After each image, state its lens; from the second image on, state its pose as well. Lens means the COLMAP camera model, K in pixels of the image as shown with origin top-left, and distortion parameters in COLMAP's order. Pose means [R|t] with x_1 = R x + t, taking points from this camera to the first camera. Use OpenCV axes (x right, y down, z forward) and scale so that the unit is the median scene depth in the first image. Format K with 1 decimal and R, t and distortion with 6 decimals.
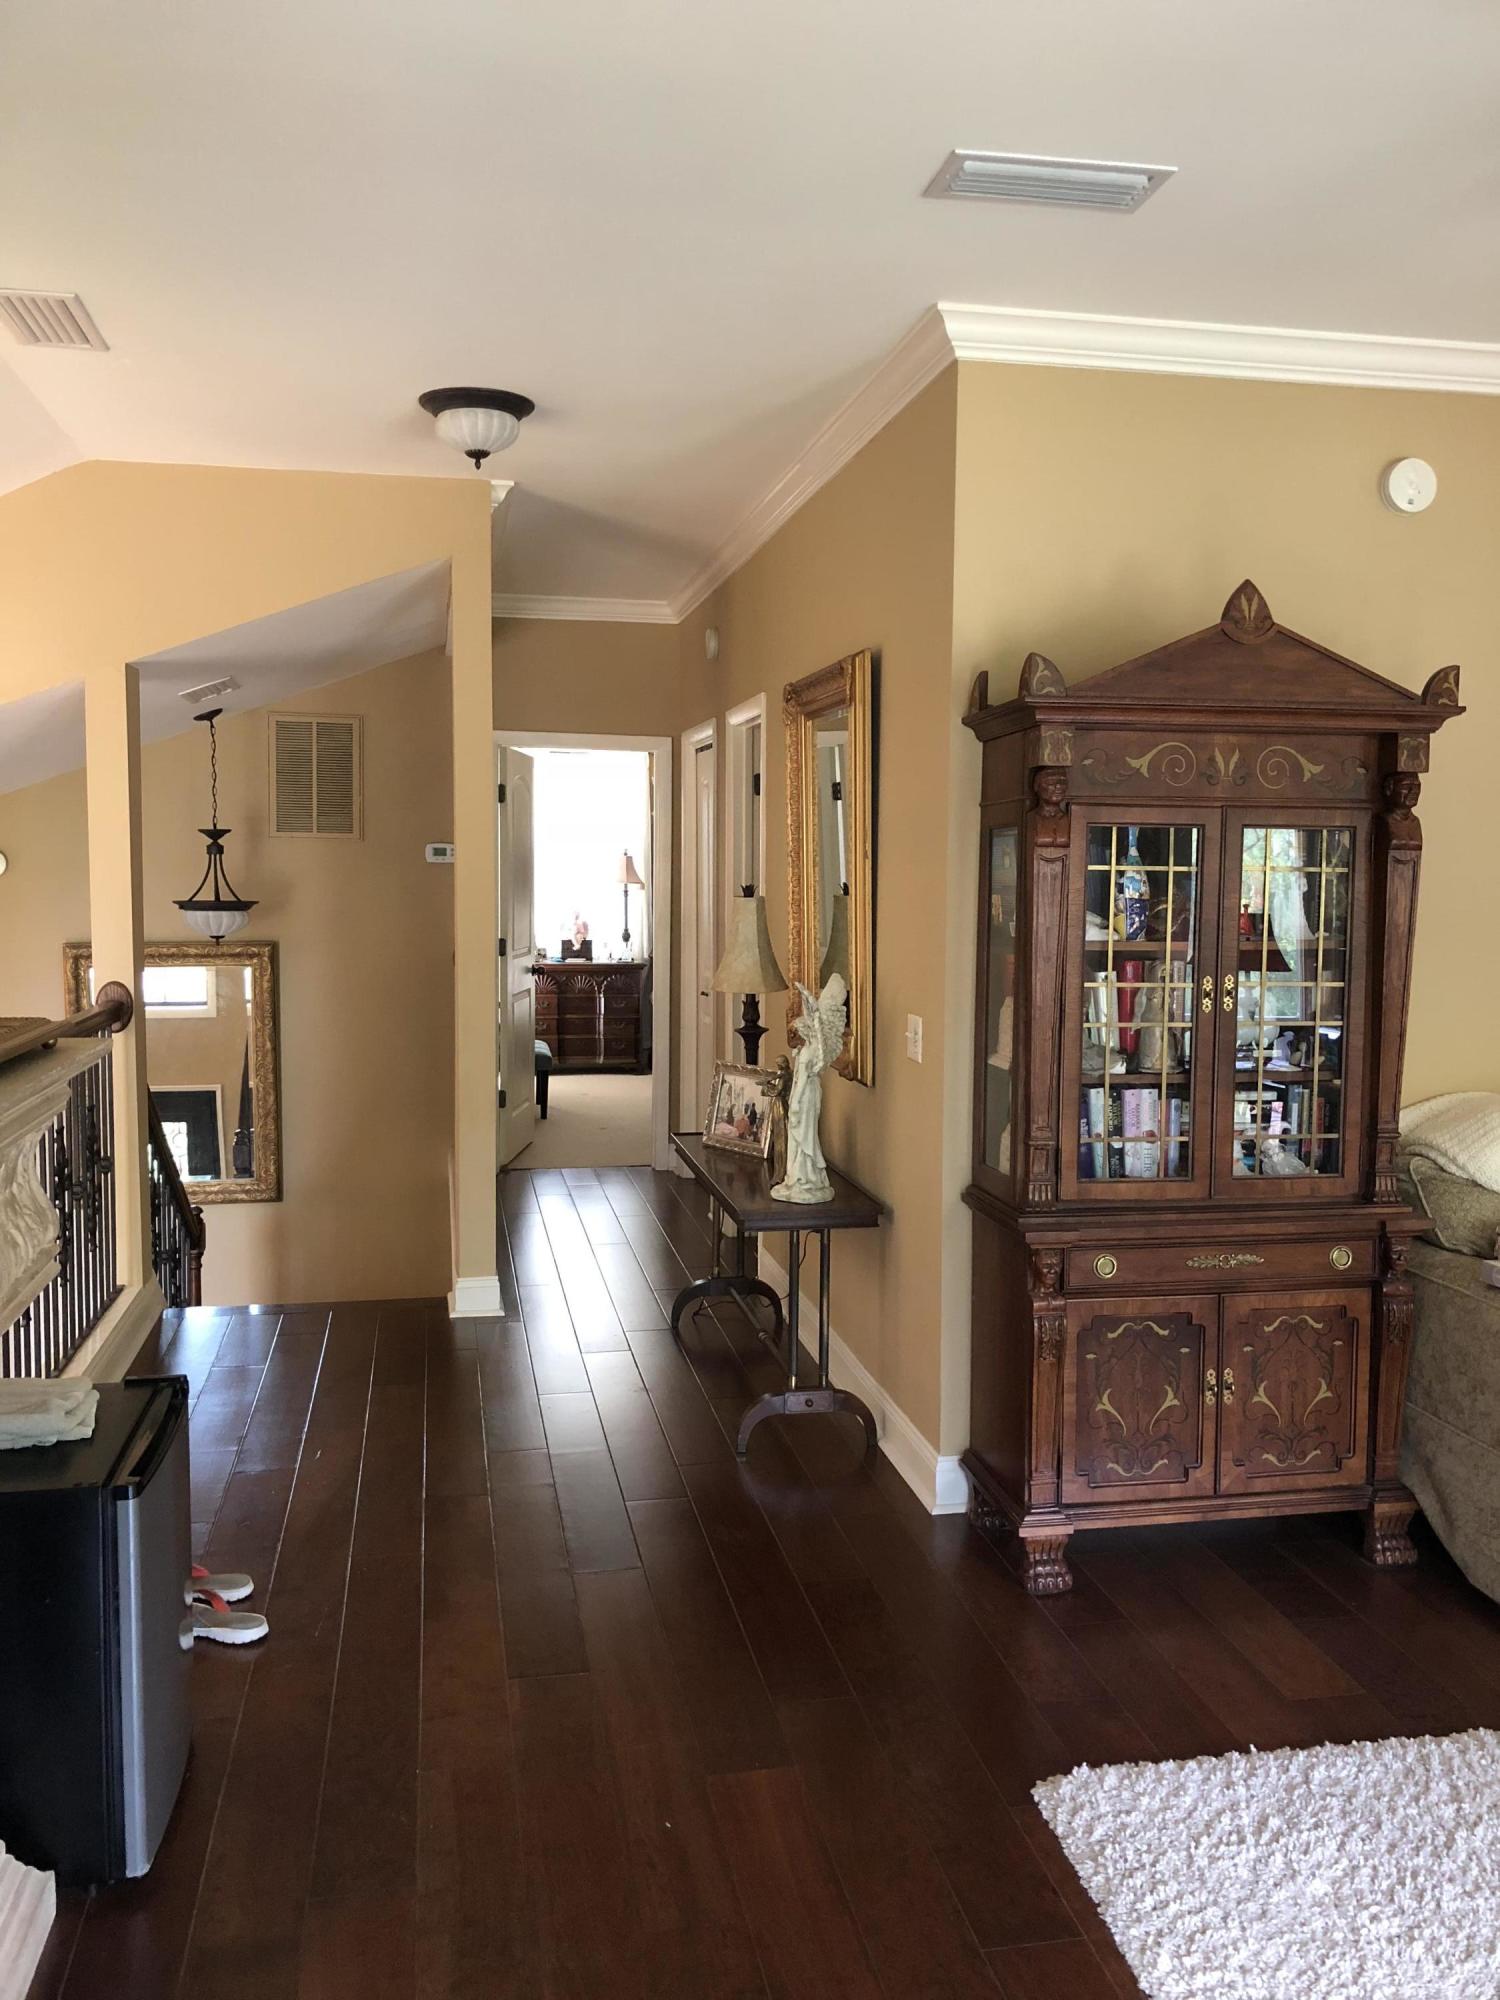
lens RADIAL K [[1628.2, 0, 750.0], [0, 1628.2, 1000.0], [0, 0, 1]] dist [0.097661, -0.157695]
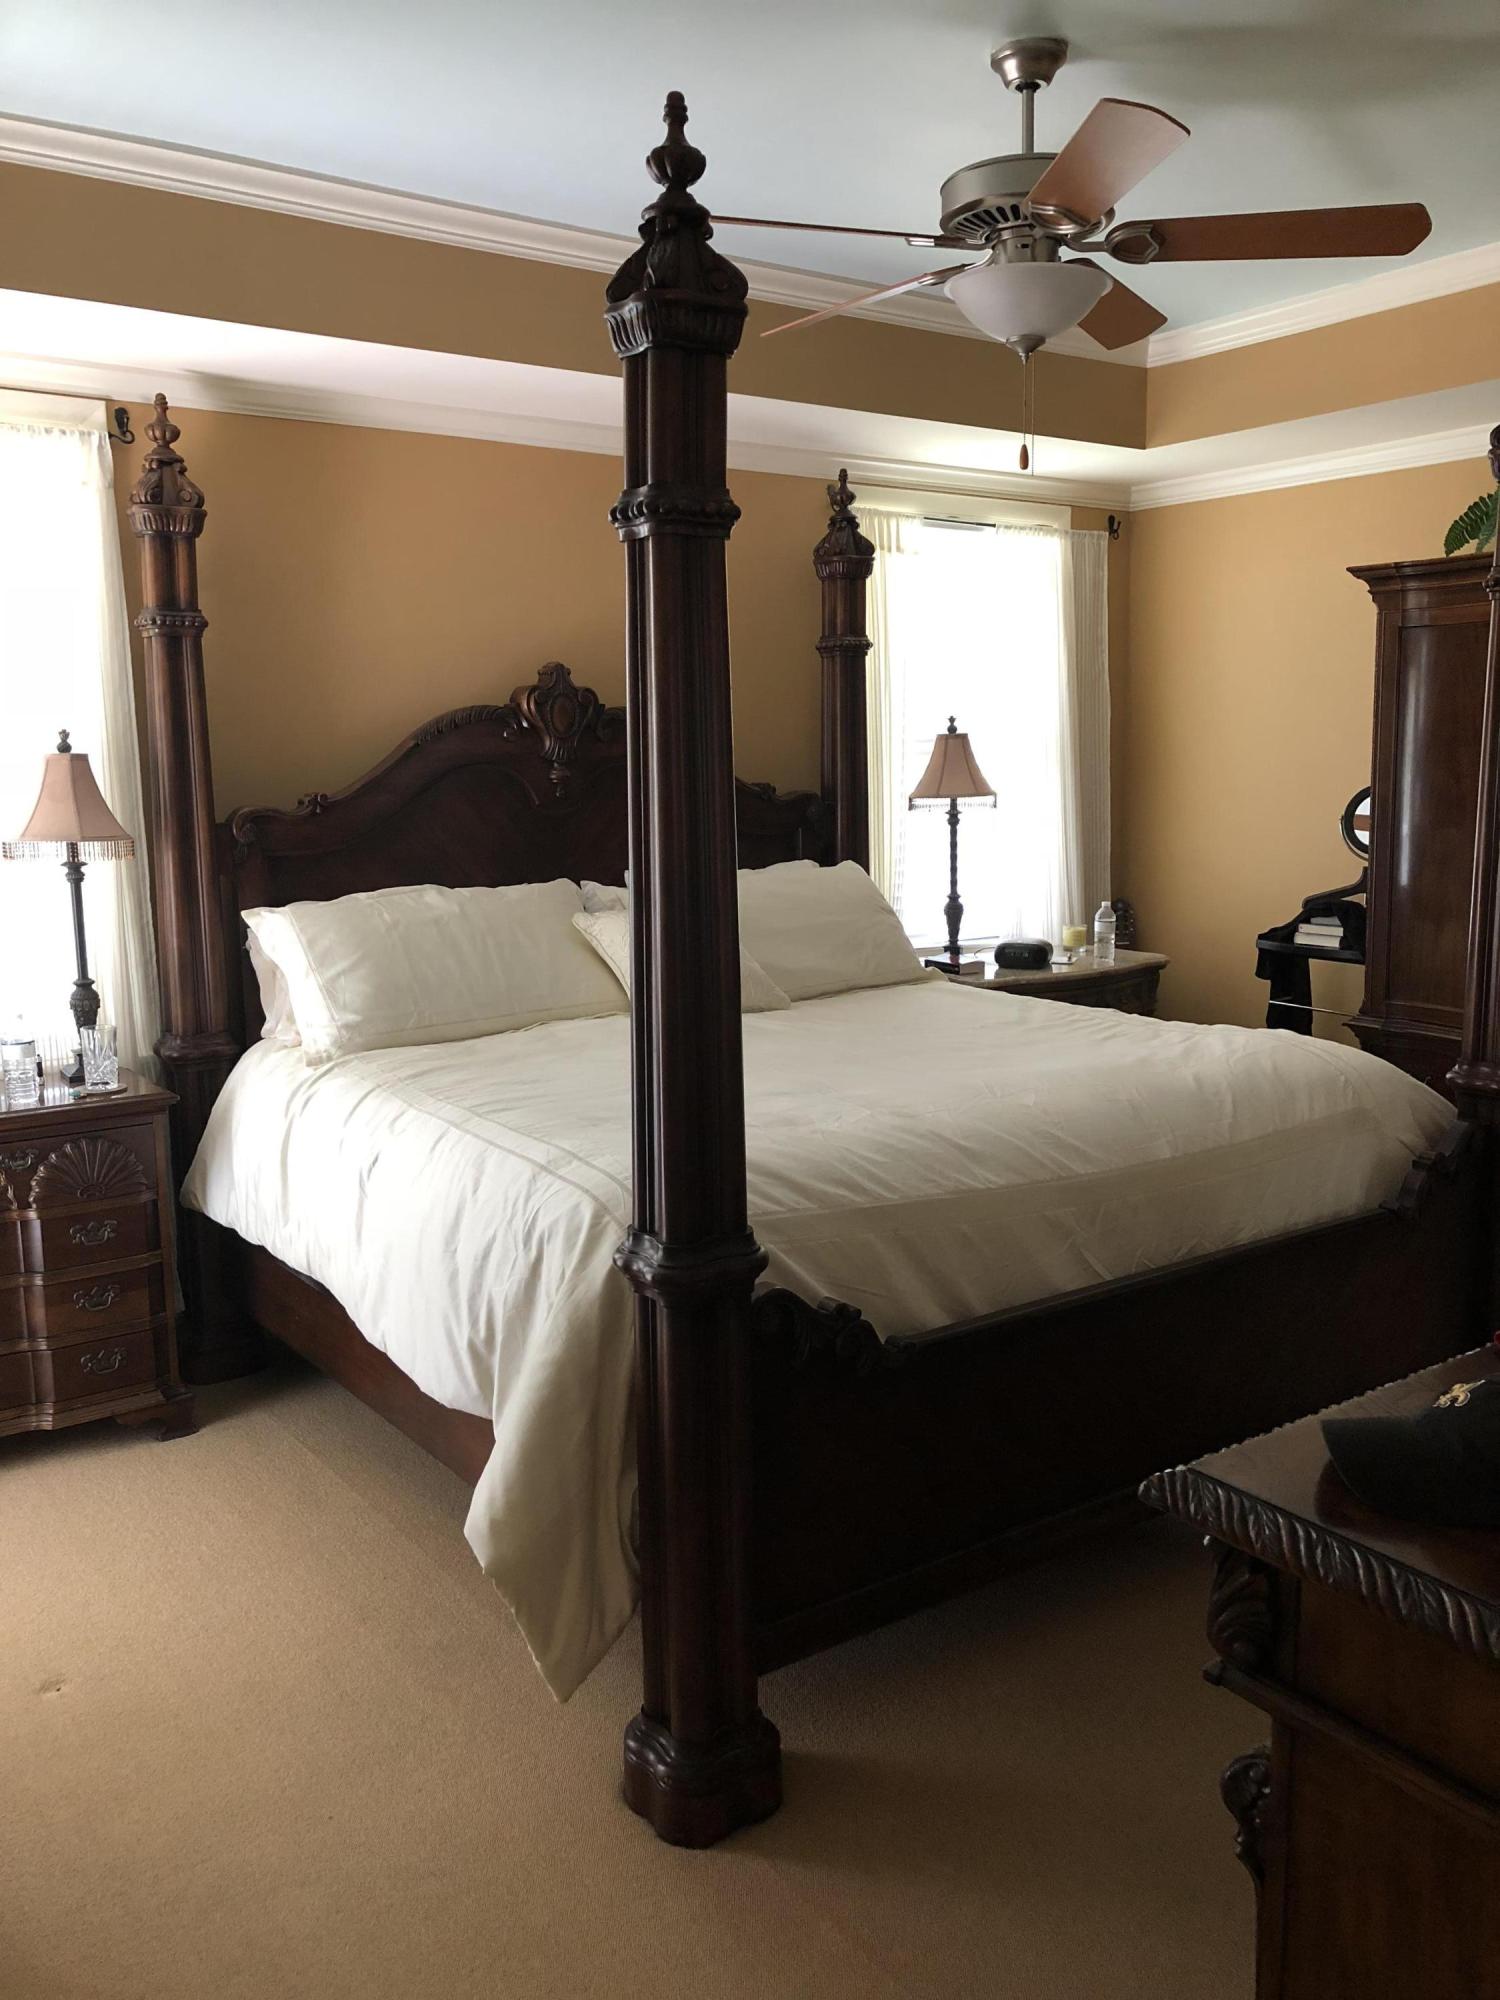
lens RADIAL K [[1628.2, 0, 750.0], [0, 1628.2, 1000.0], [0, 0, 1]] dist [0.097661, -0.157695]
pose [[0.913472, -0.076823, 0.399583, -0.086569], [0.047401, 0.995420, 0.083016, -0.061113], [-0.404131, -0.056892, 0.912930, 0.646228]]
